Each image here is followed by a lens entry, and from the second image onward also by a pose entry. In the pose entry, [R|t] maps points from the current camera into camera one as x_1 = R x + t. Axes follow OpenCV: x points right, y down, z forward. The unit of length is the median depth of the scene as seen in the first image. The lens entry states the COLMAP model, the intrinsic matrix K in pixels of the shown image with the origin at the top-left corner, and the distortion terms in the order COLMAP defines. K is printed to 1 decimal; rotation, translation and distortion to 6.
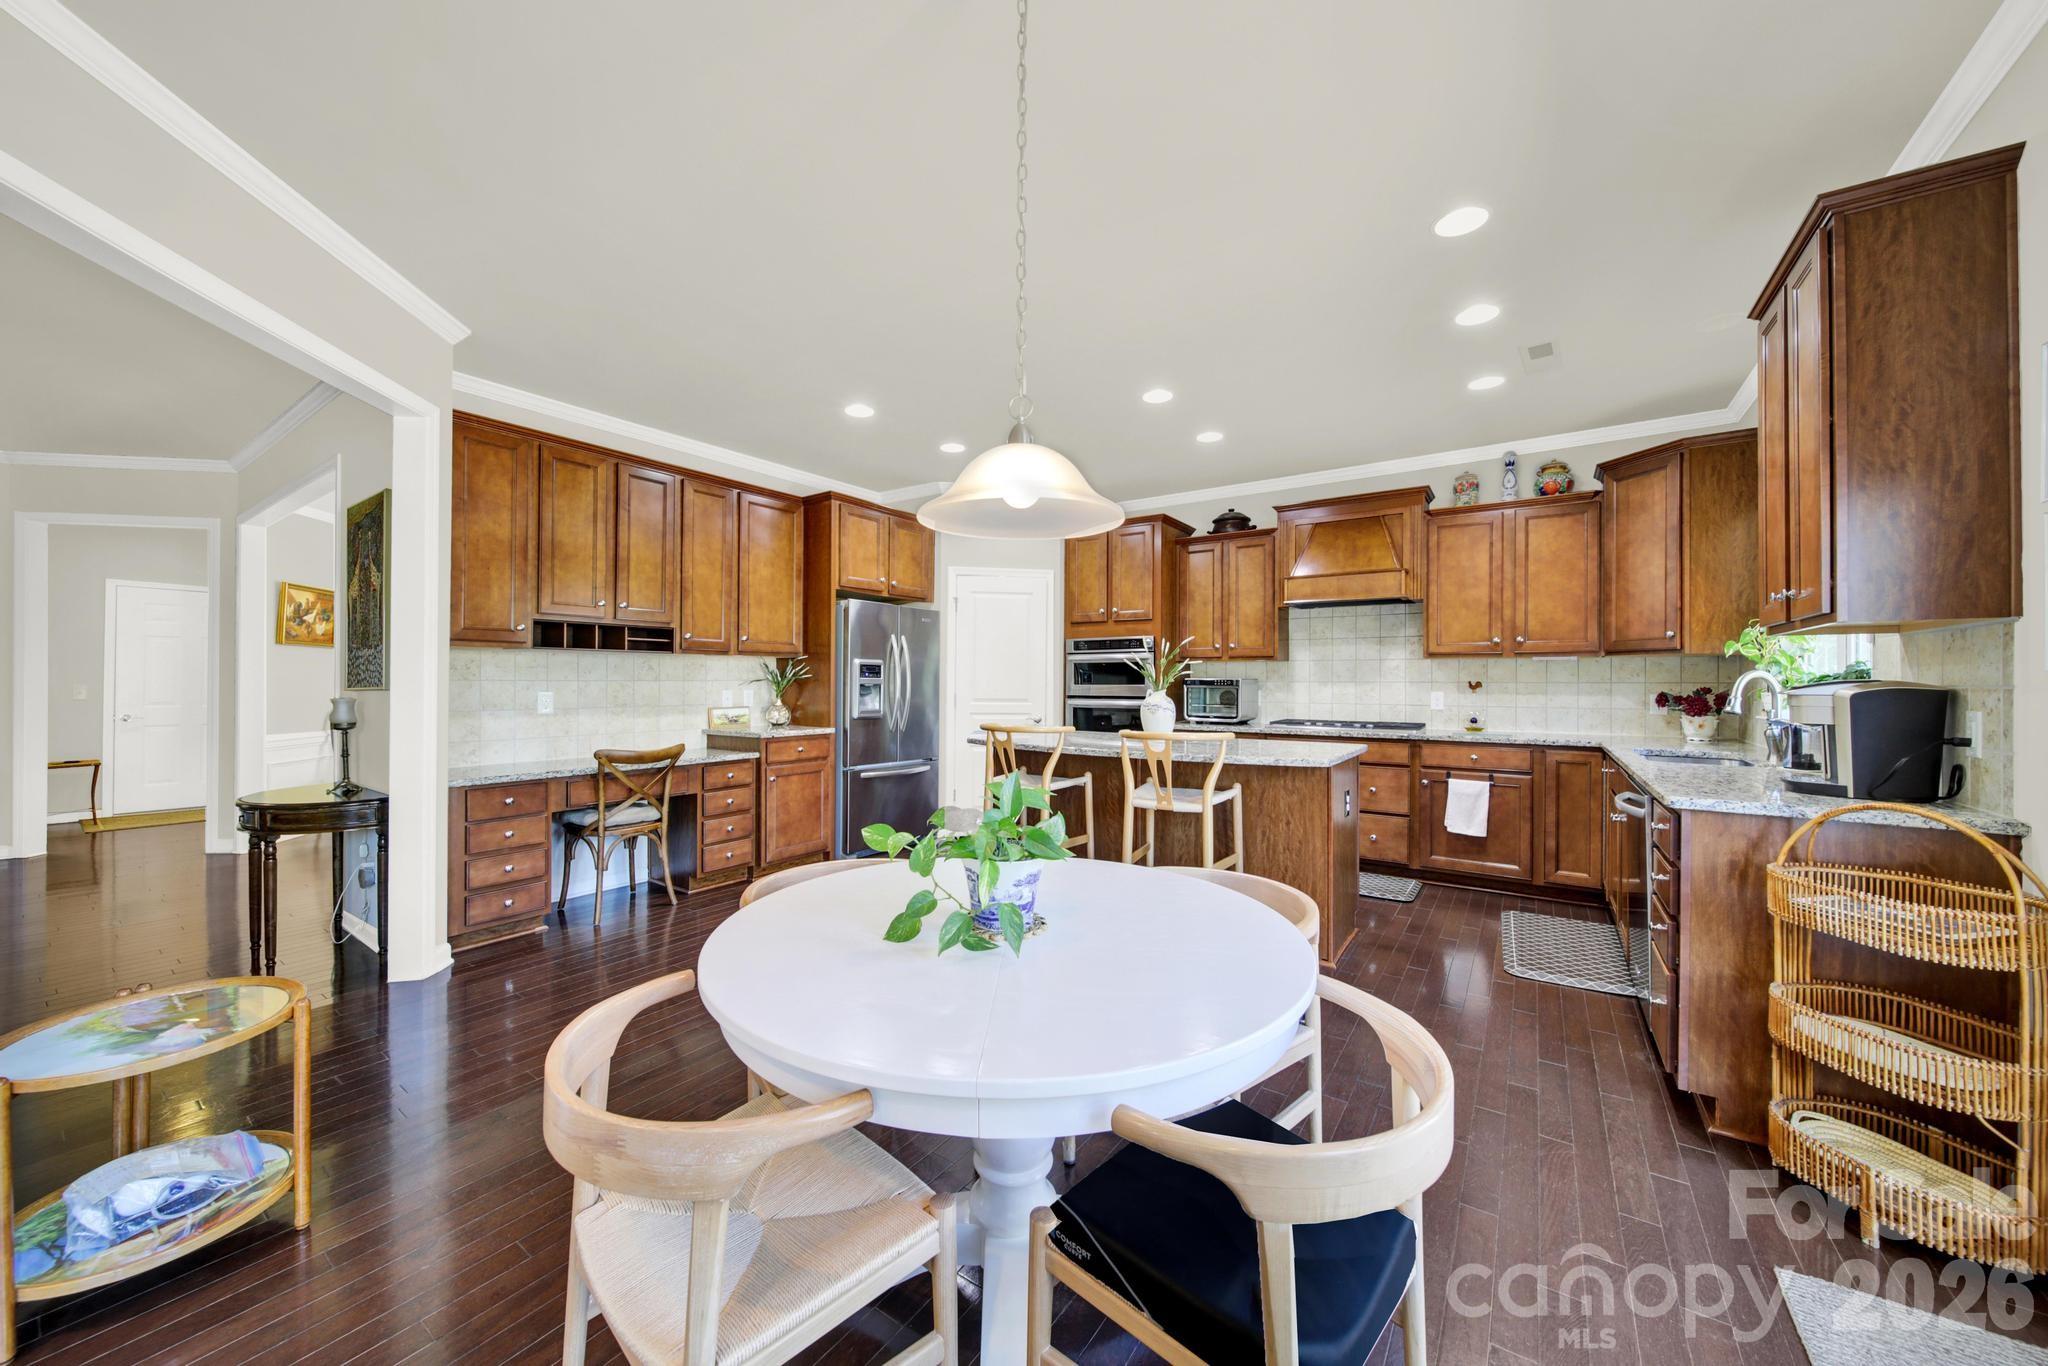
lens RADIAL K [[736.0, 0, 1011.5], [0, 736.0, 679.0], [0, 0, 1]] dist [-0.000151, -0.001958]
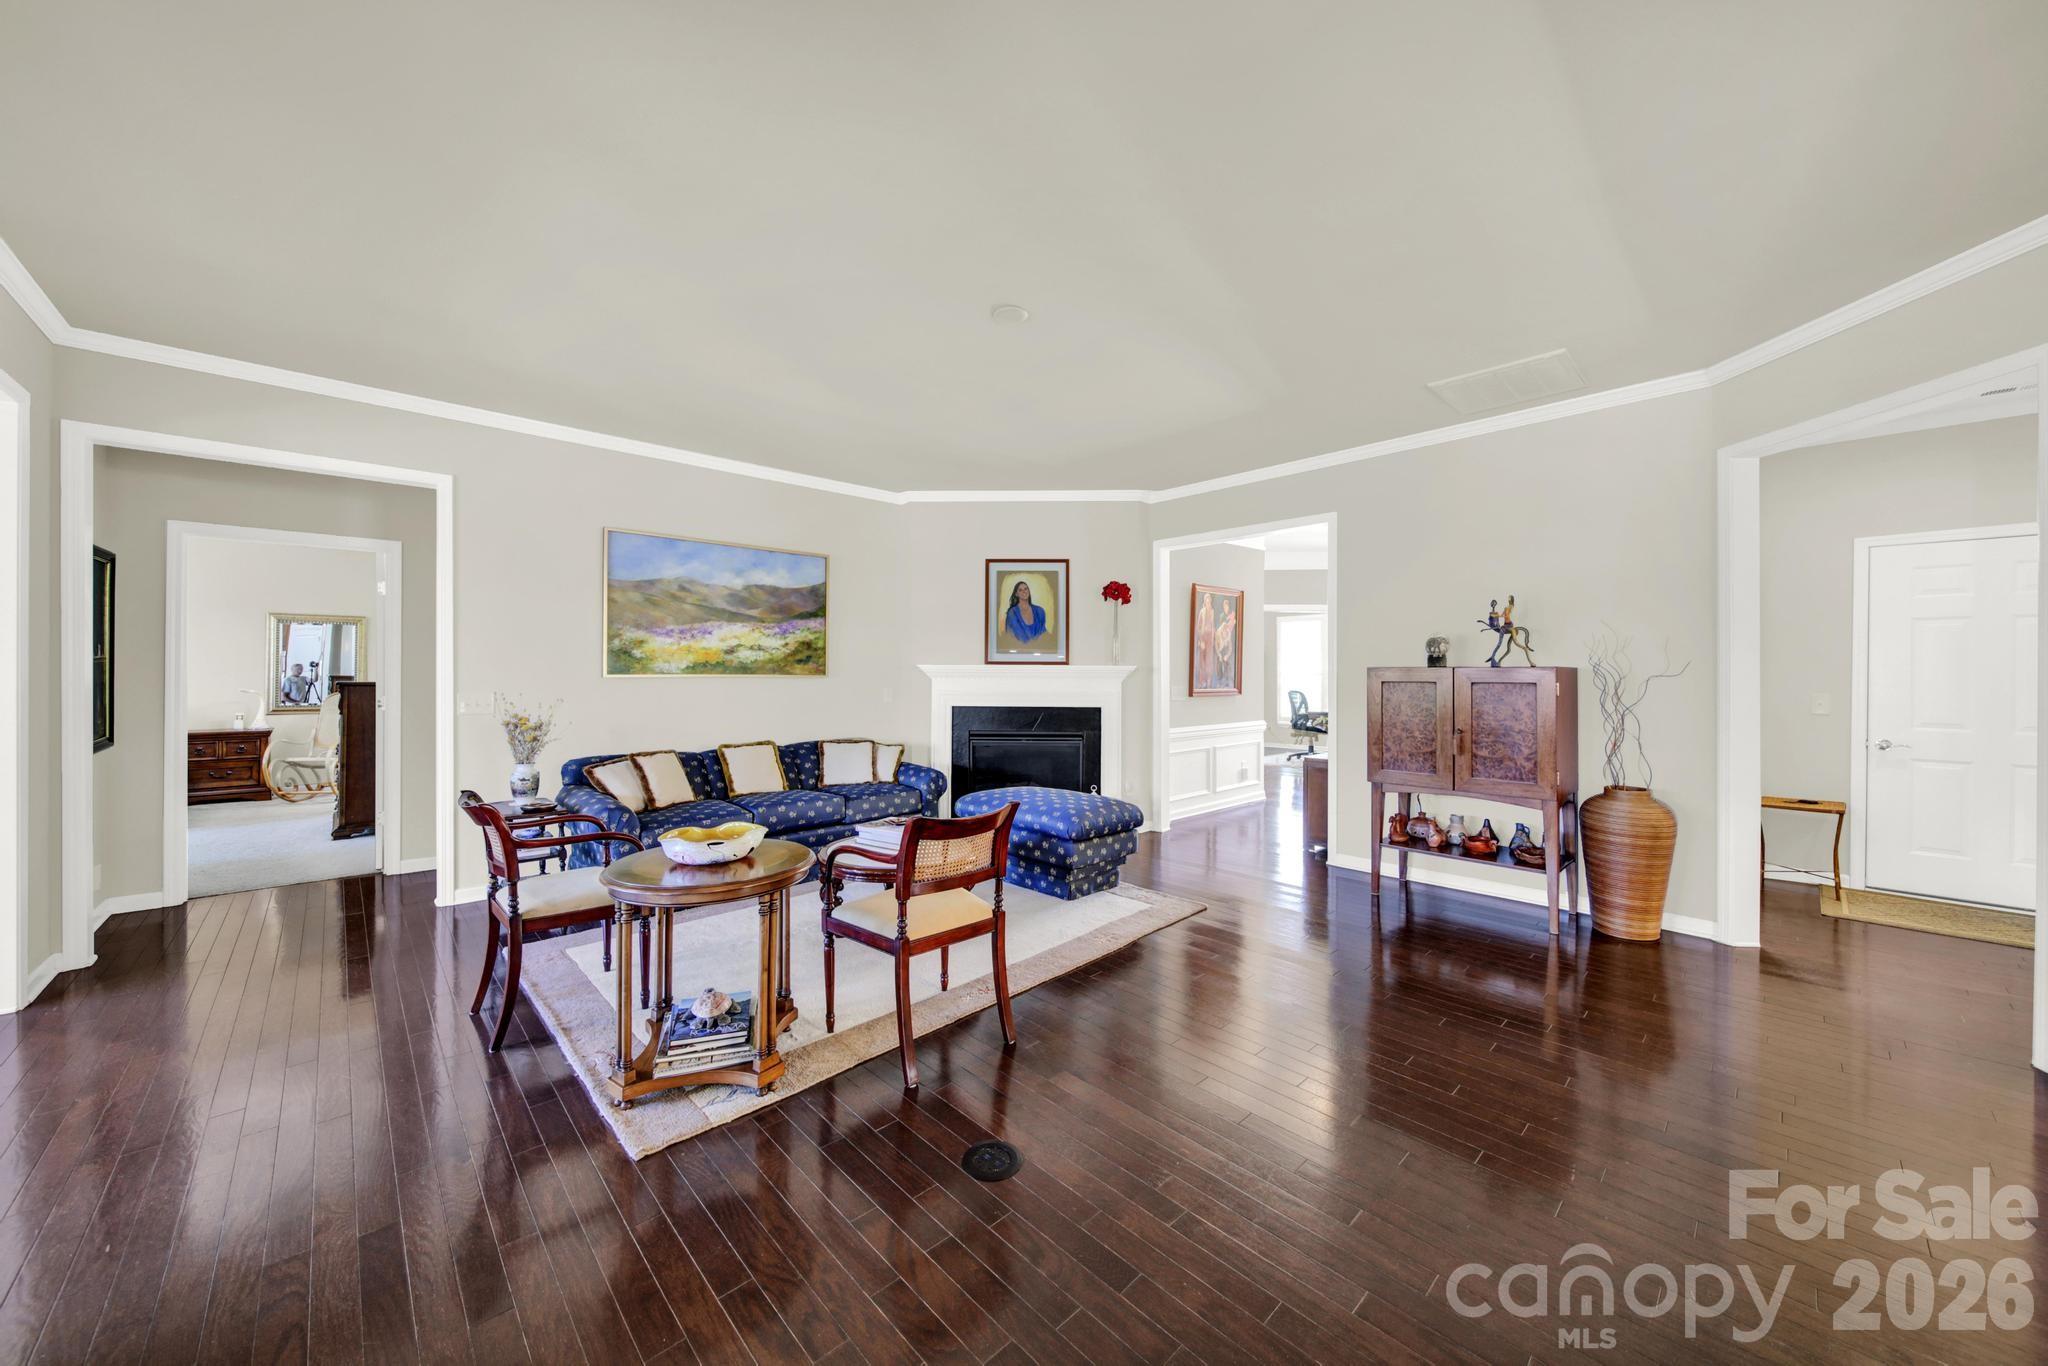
lens RADIAL K [[736.0, 0, 1025.2], [0, 736.0, 670.7], [0, 0, 1]] dist [-0.000151, -0.001958]
pose [[-0.193606, -0.007676, -0.981049, -0.581252], [-0.001745, 0.999971, -0.007480, -0.010163], [0.981078, 0.000264, -0.193613, 0.521306]]
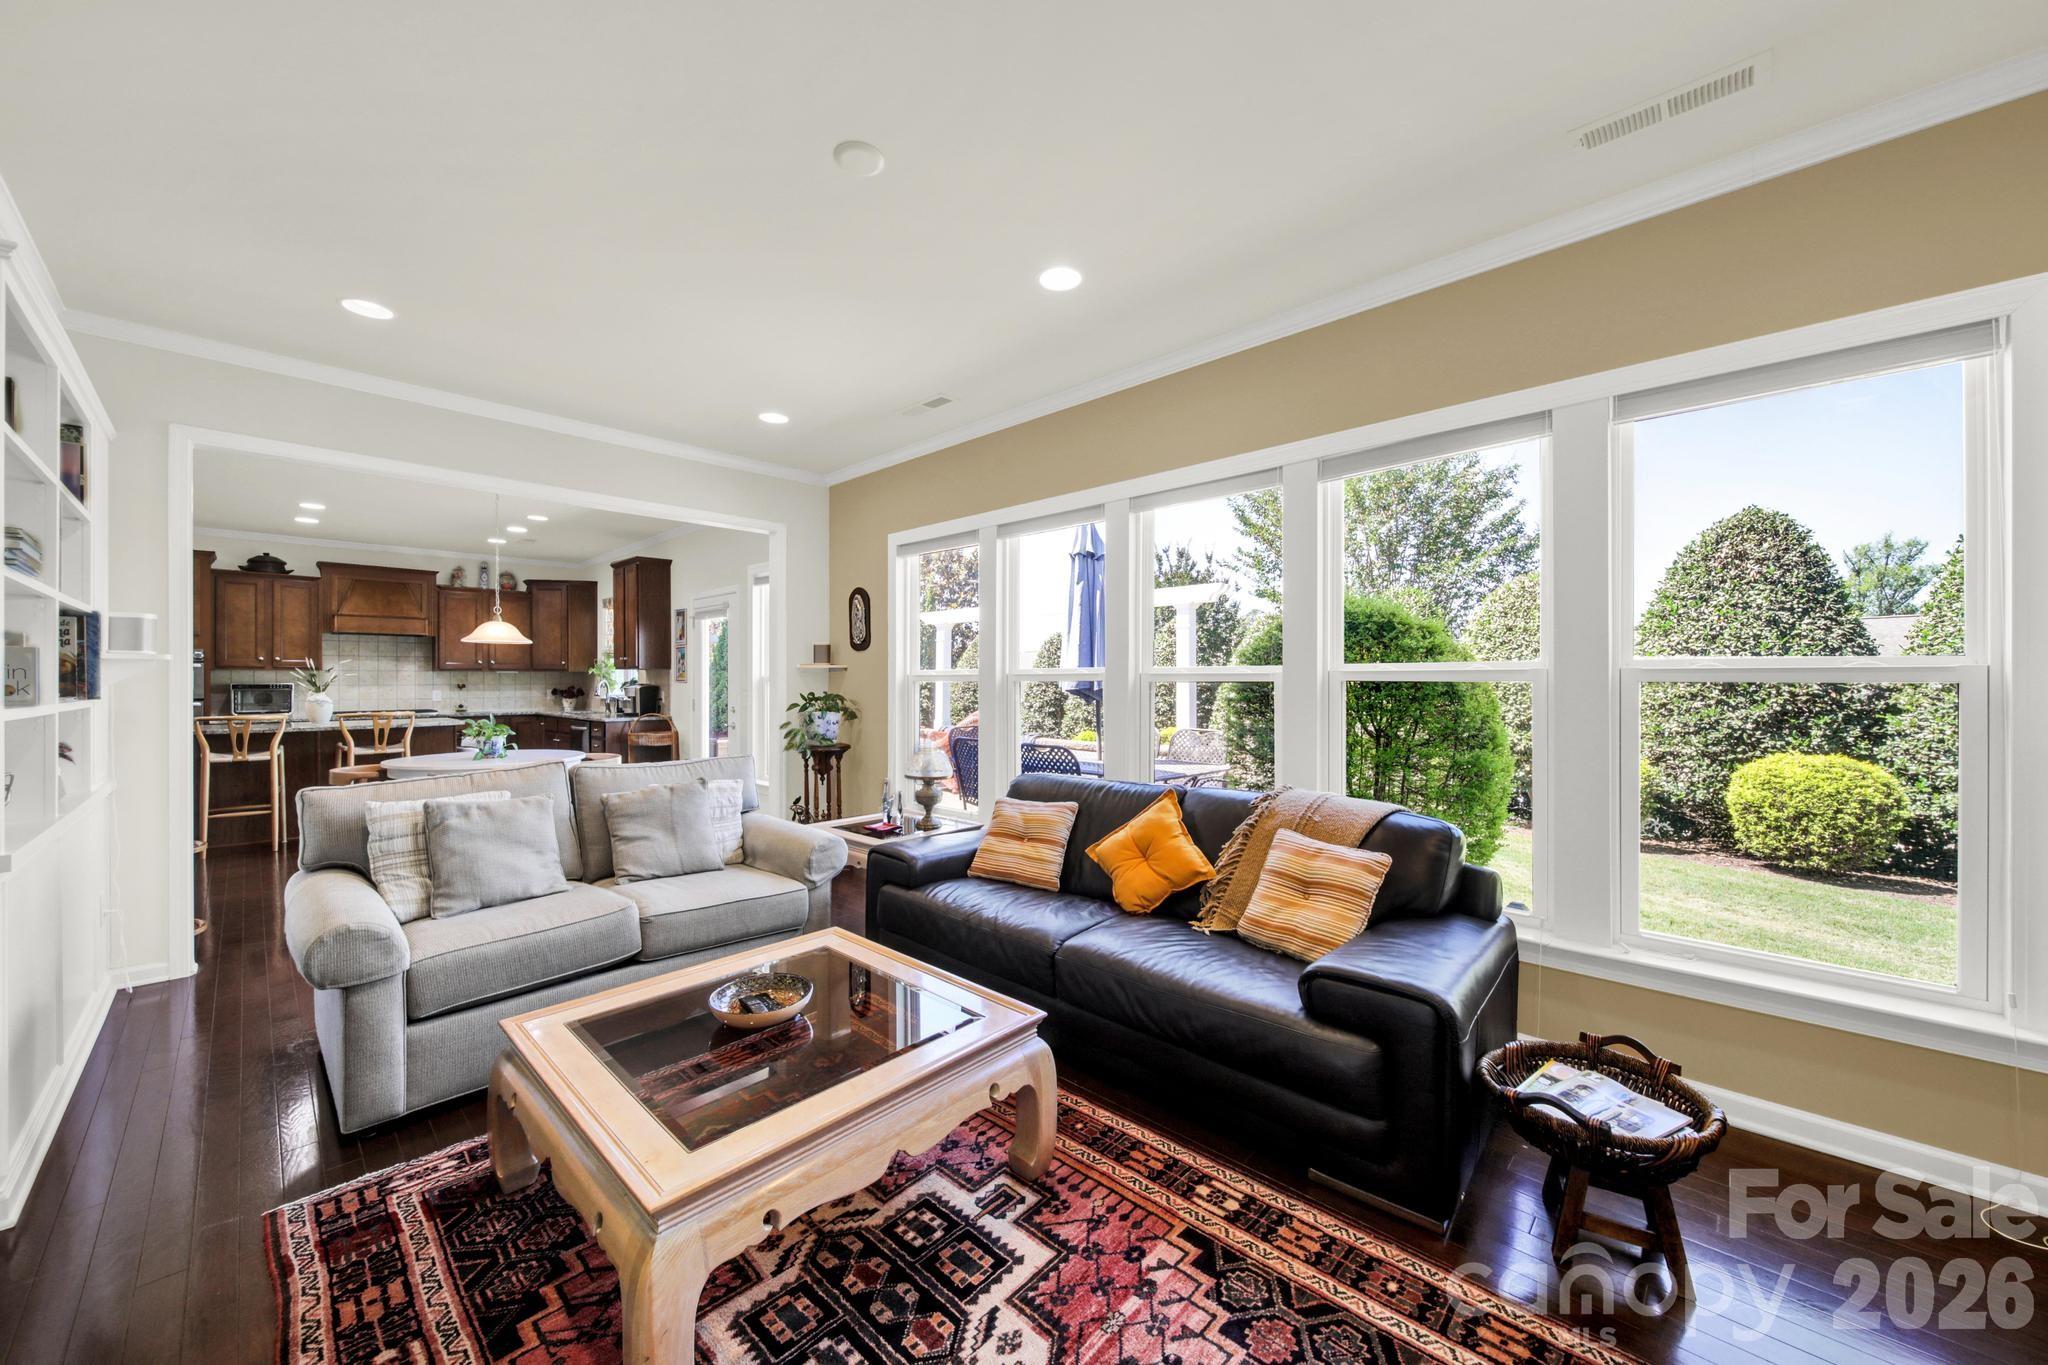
lens RADIAL K [[736.0, 0, 1029.5], [0, 736.0, 681.6], [0, 0, 1]] dist [-0.000151, -0.001958]
pose [[0.137925, -0.004946, 0.990430, -0.978663], [0.001481, 0.999987, 0.004787, -0.009516], [-0.990442, 0.000806, 0.137931, -0.632033]]
